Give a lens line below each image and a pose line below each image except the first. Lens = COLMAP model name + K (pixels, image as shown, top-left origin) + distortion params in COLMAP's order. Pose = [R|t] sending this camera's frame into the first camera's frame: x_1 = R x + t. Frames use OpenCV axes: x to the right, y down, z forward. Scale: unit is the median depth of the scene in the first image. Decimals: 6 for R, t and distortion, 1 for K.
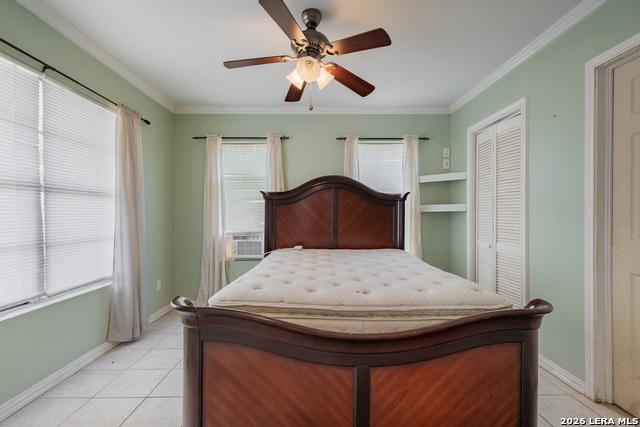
lens RADIAL K [[293.8, 0, 319.4], [0, 293.8, 212.0], [0, 0, 1]] dist [0.003154, 0.000491]
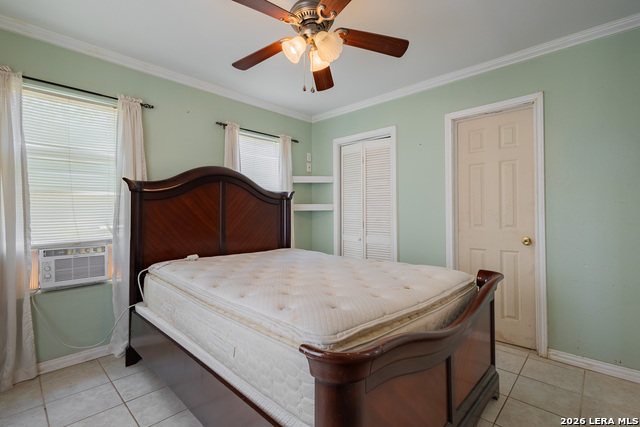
lens RADIAL K [[293.8, 0, 319.4], [0, 293.8, 212.0], [0, 0, 1]] dist [0.003154, 0.000491]
pose [[0.699003, 0.001355, 0.715118, -0.358536], [-0.003927, 0.999990, 0.001944, 0.001658], [-0.715108, -0.004167, 0.699002, 0.218124]]
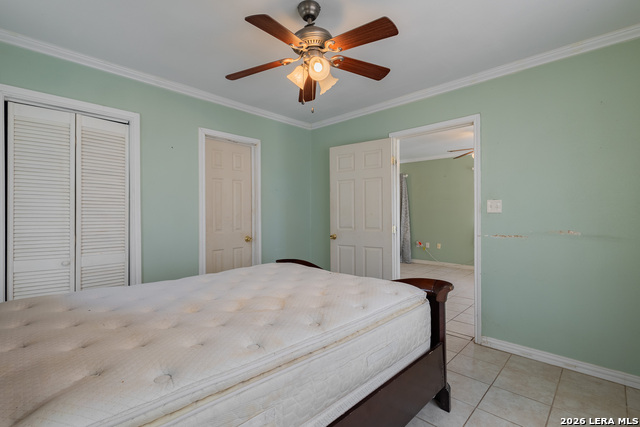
lens RADIAL K [[293.8, 0, 319.4], [0, 293.8, 212.0], [0, 0, 1]] dist [0.003154, 0.000491]
pose [[-0.705351, 0.006400, 0.708830, -0.394891], [-0.004365, 0.999901, -0.013371, -0.009641], [-0.708845, -0.012525, -0.705253, 0.920141]]
